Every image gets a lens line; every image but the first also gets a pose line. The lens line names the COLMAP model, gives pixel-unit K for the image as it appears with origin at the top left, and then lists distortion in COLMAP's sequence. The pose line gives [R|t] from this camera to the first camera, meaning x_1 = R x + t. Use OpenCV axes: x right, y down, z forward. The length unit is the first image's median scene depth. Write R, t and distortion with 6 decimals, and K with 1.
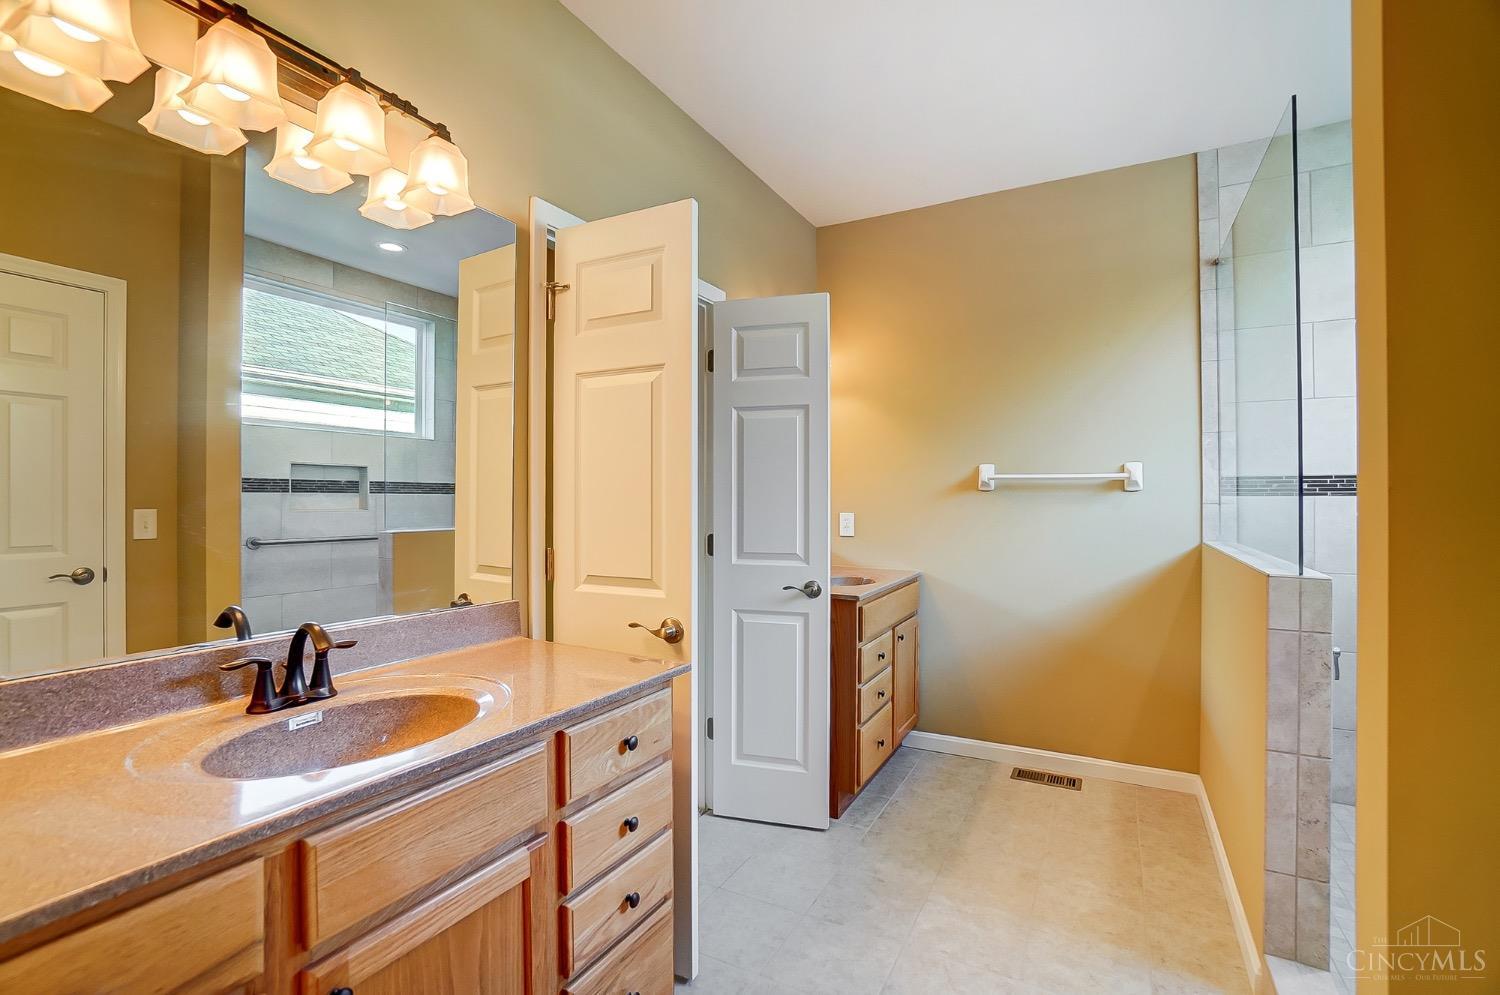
lens RADIAL K [[668.1, 0, 734.1], [0, 668.1, 496.9], [0, 0, 1]] dist [-0.062272, 0.024190]
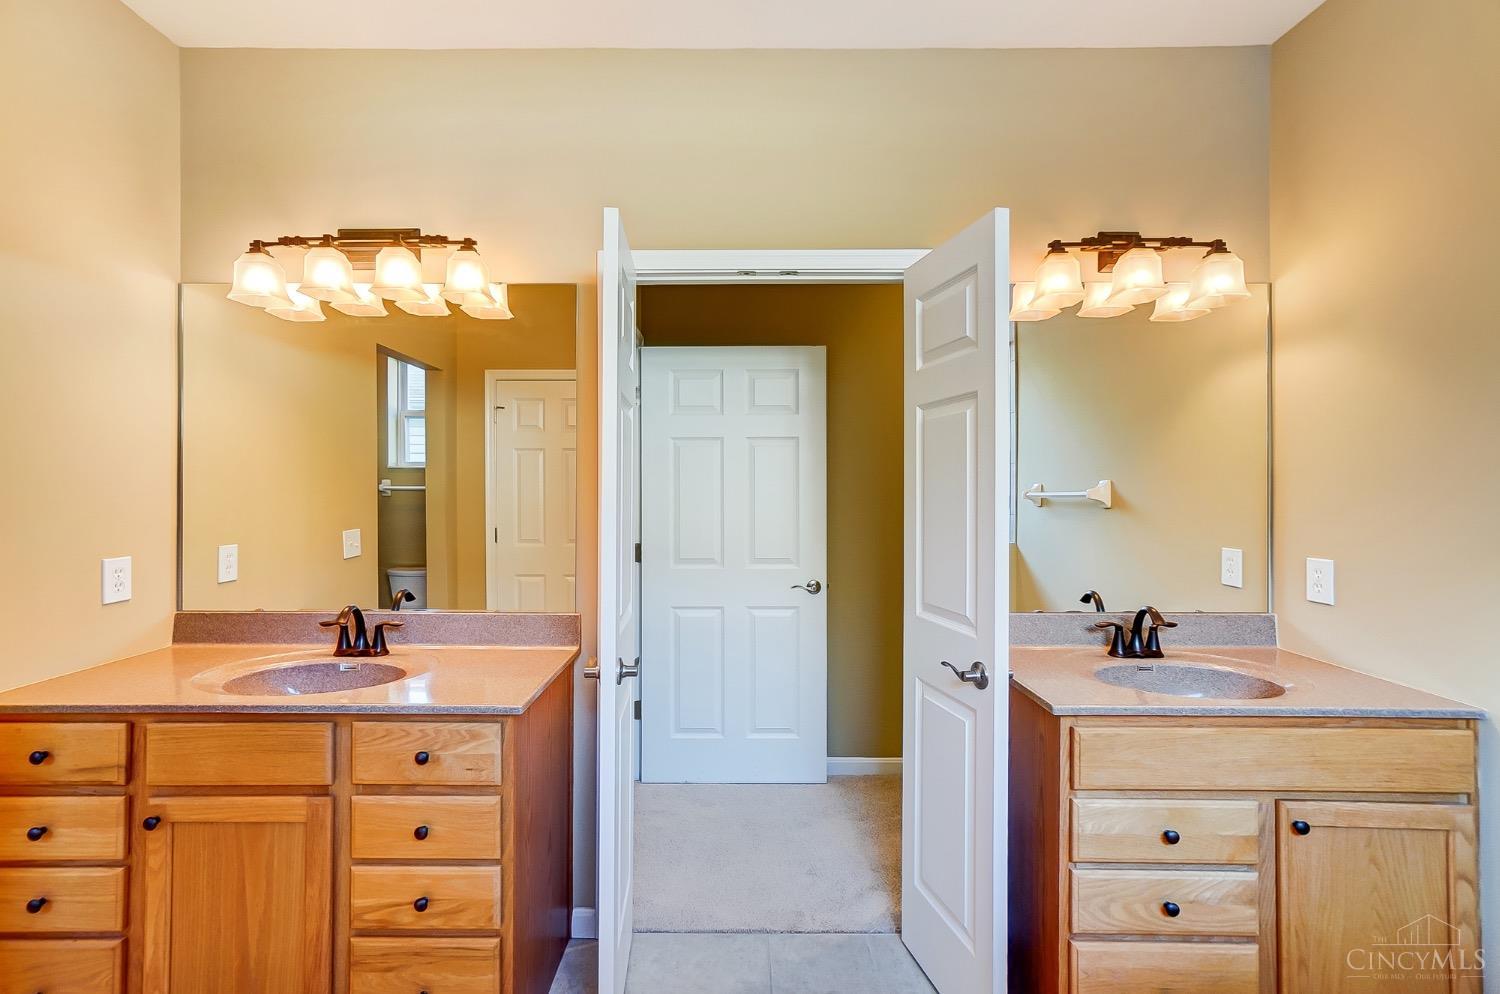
lens RADIAL K [[659.4, 0, 729.5], [0, 659.4, 487.8], [0, 0, 1]] dist [-0.002438, -0.000291]
pose [[0.494579, -0.001972, -0.869130, 0.539537], [-0.002652, 0.999989, -0.003779, -0.039862], [0.869128, 0.004174, 0.494569, 0.458959]]
